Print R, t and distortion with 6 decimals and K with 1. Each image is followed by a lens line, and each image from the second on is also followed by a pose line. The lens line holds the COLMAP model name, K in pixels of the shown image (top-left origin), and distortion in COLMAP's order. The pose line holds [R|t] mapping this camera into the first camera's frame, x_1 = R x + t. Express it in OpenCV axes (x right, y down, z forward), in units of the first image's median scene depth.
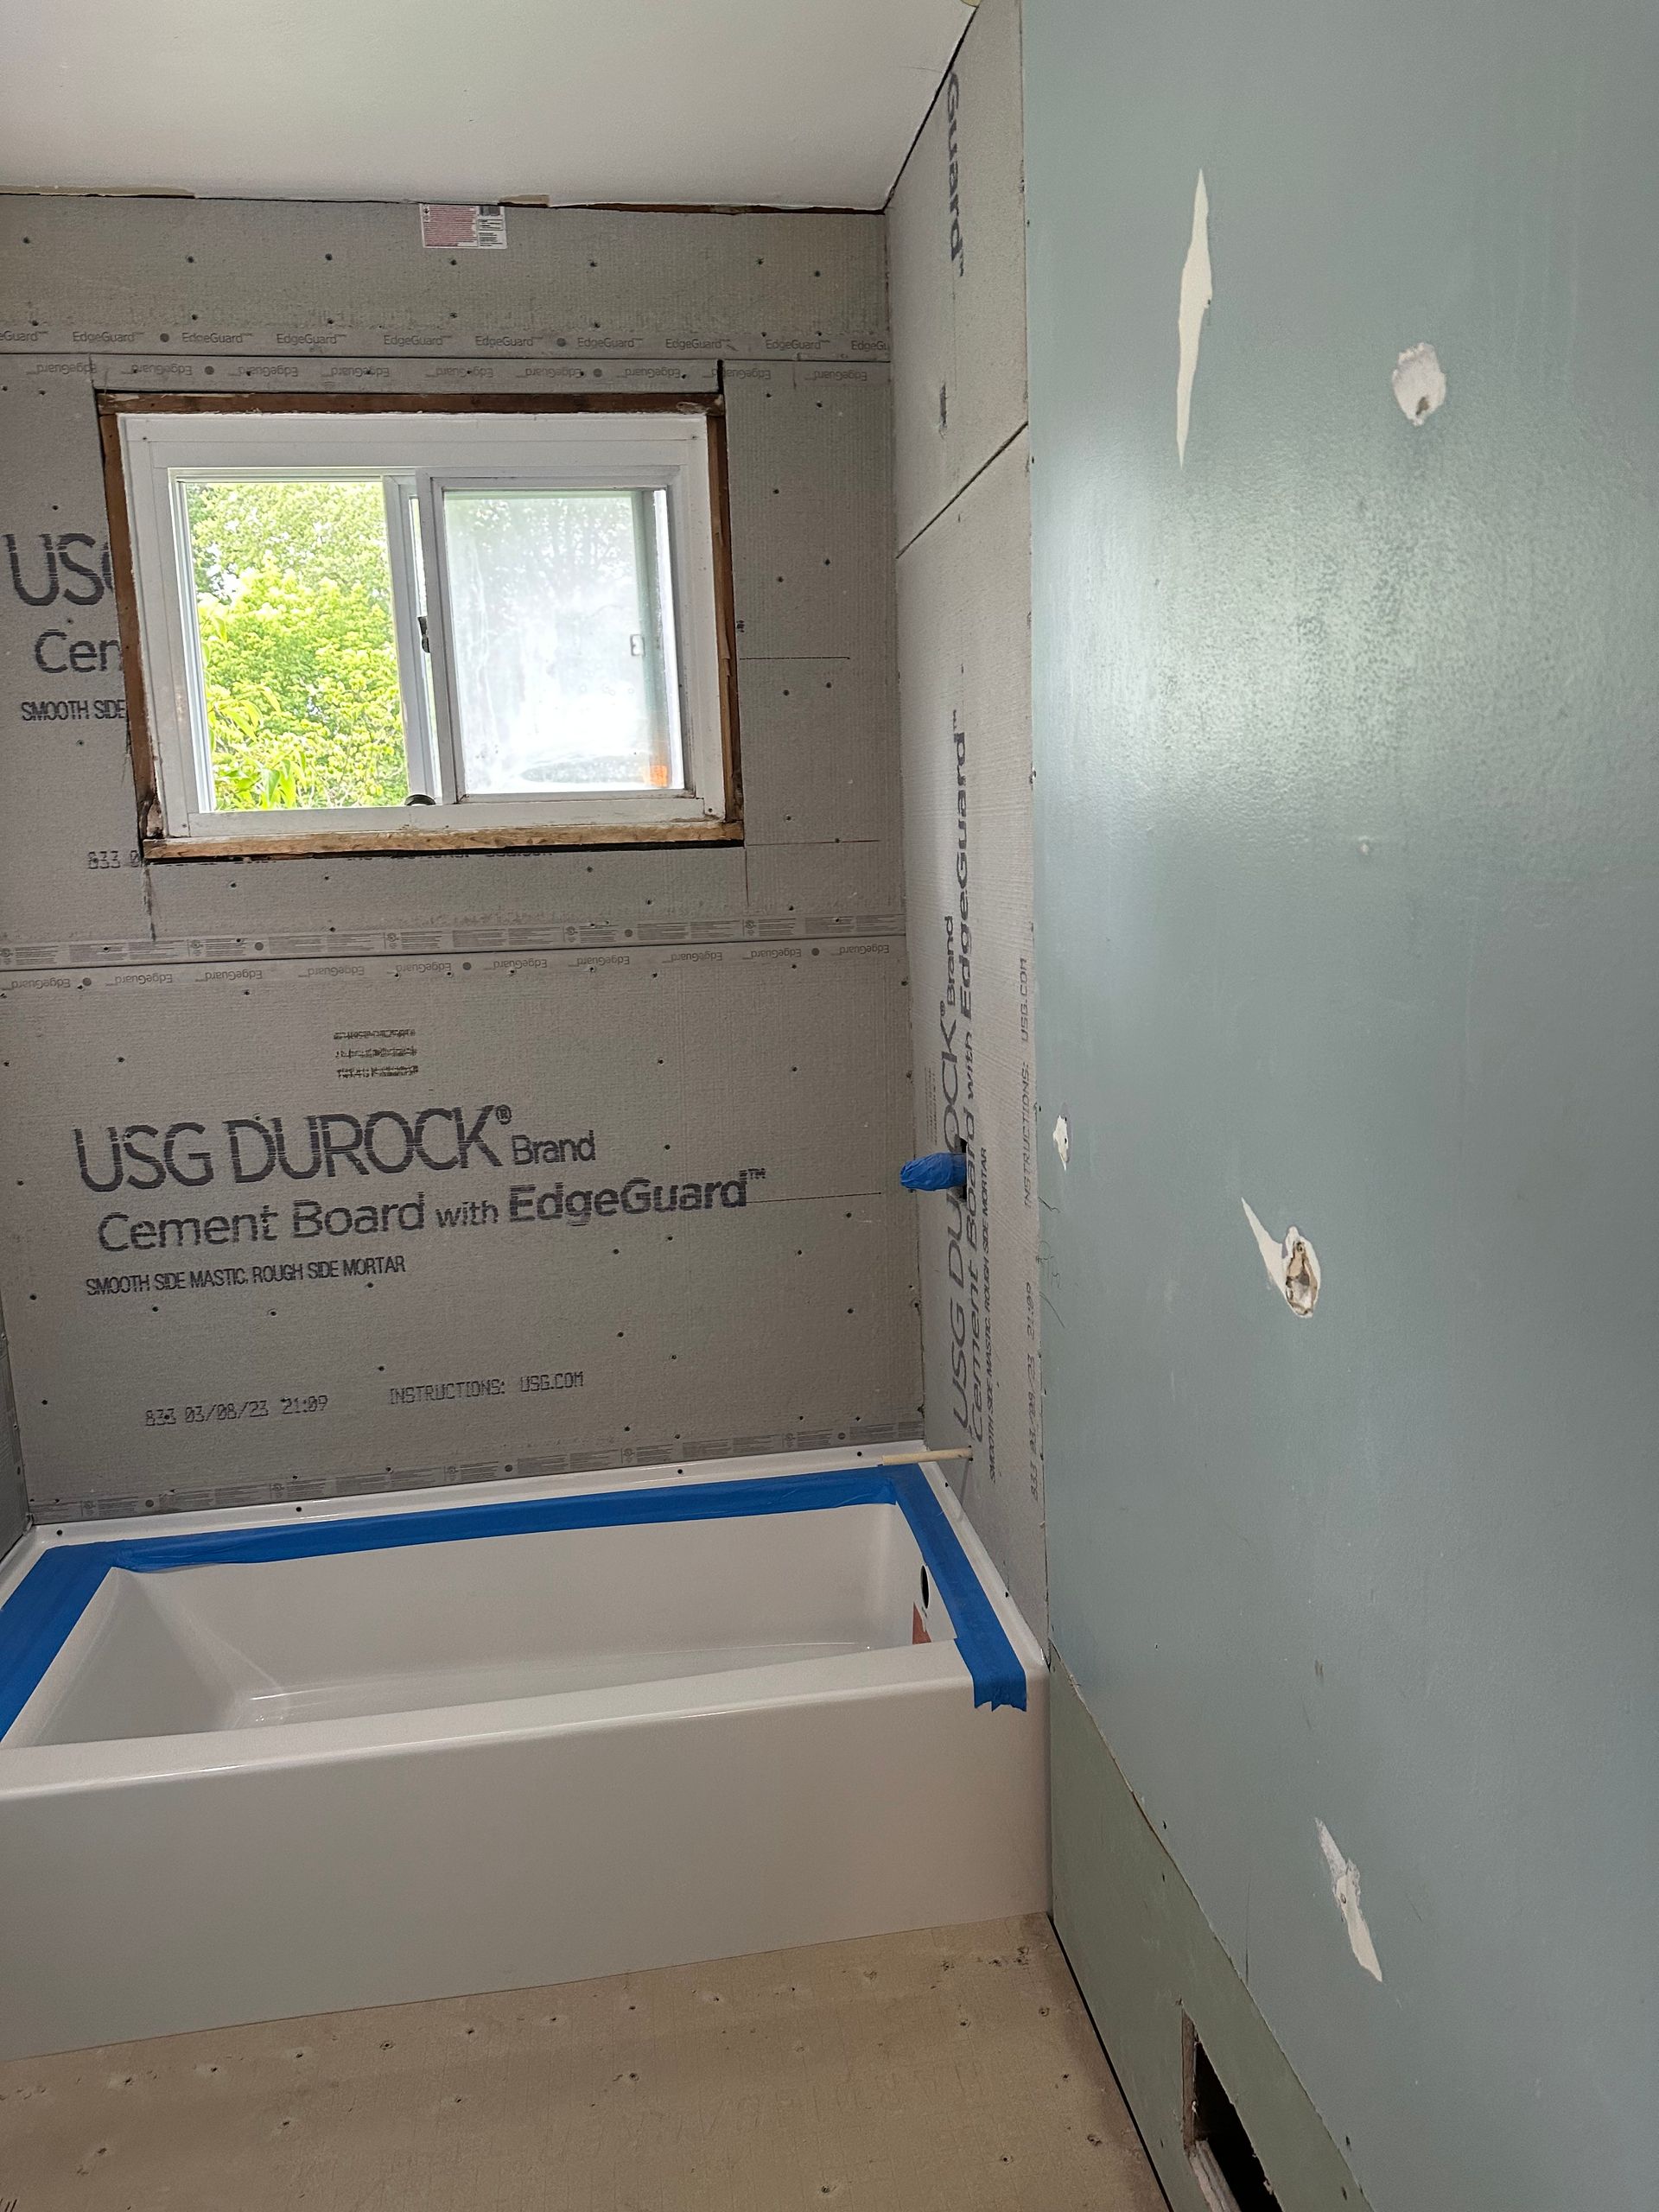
lens RADIAL K [[1540.0, 0, 838.3], [0, 1540.0, 1094.7], [0, 0, 1]] dist [0.095288, -0.091510]
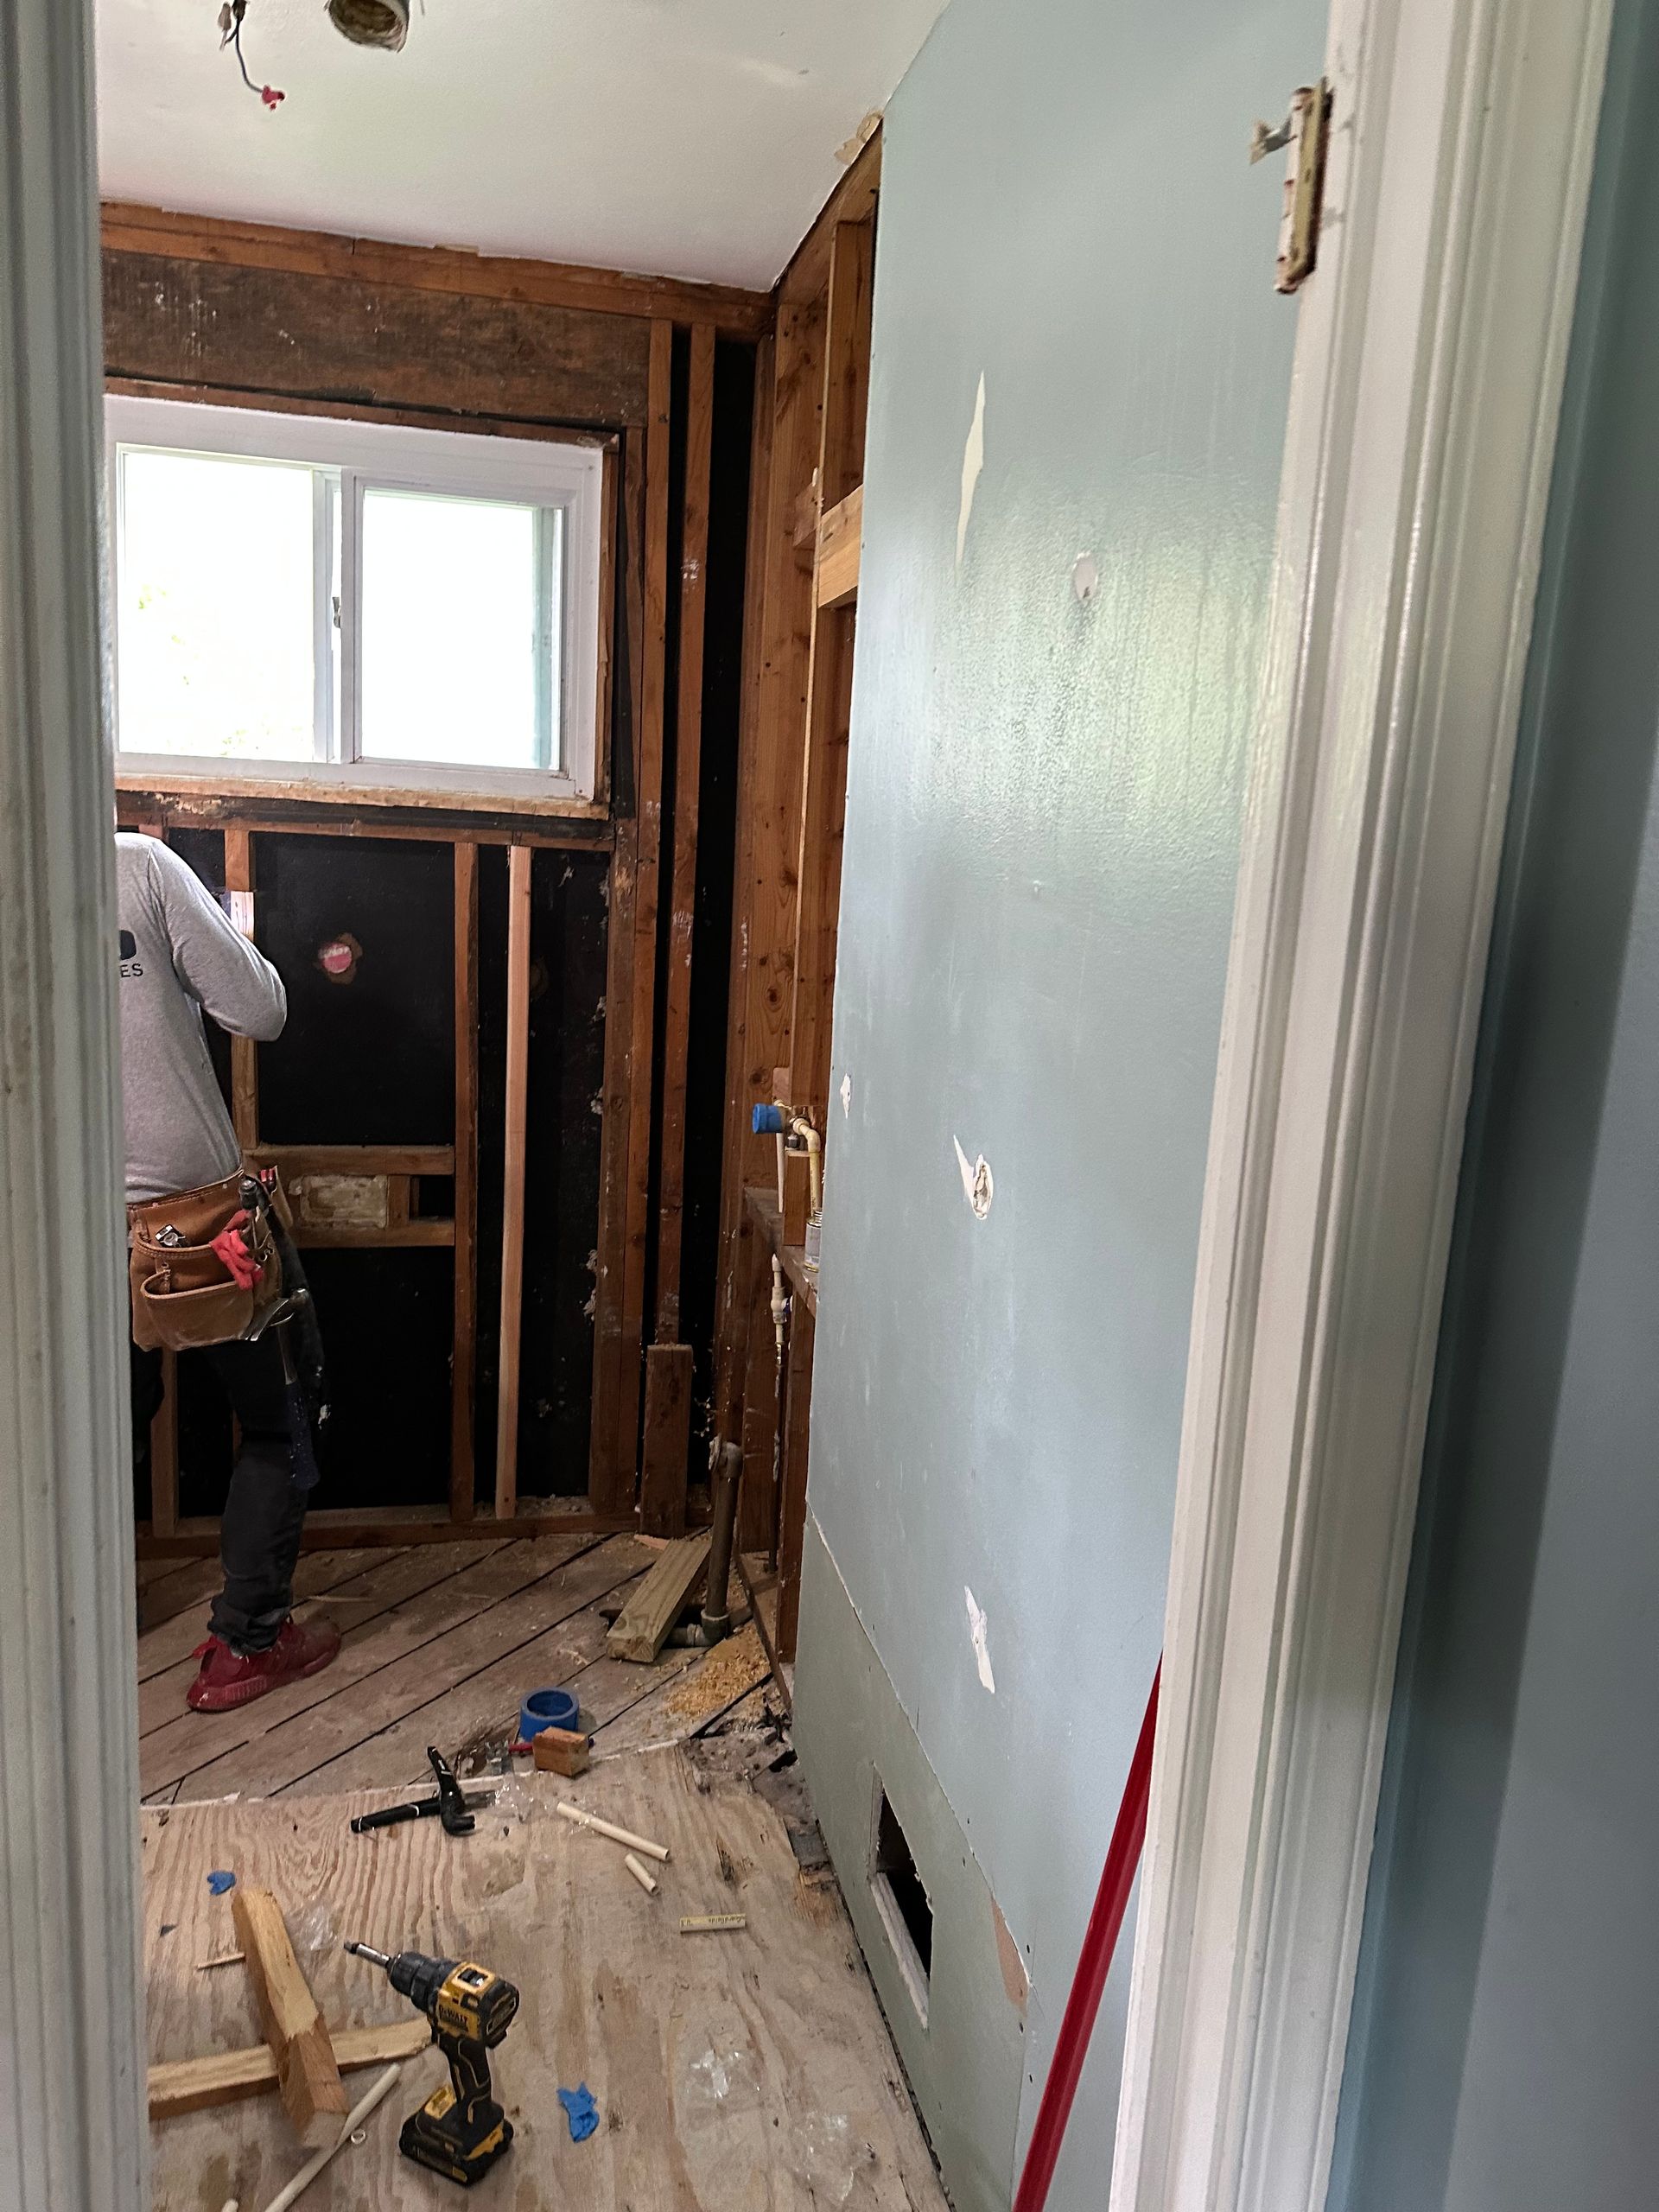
lens RADIAL K [[1540.0, 0, 838.3], [0, 1540.0, 1094.7], [0, 0, 1]] dist [0.095288, -0.091510]
pose [[0.992065, 0.079931, 0.097046, 0.014793], [-0.081209, 0.996654, 0.009291, 0.015062], [-0.095979, -0.017099, 0.995236, -0.183686]]
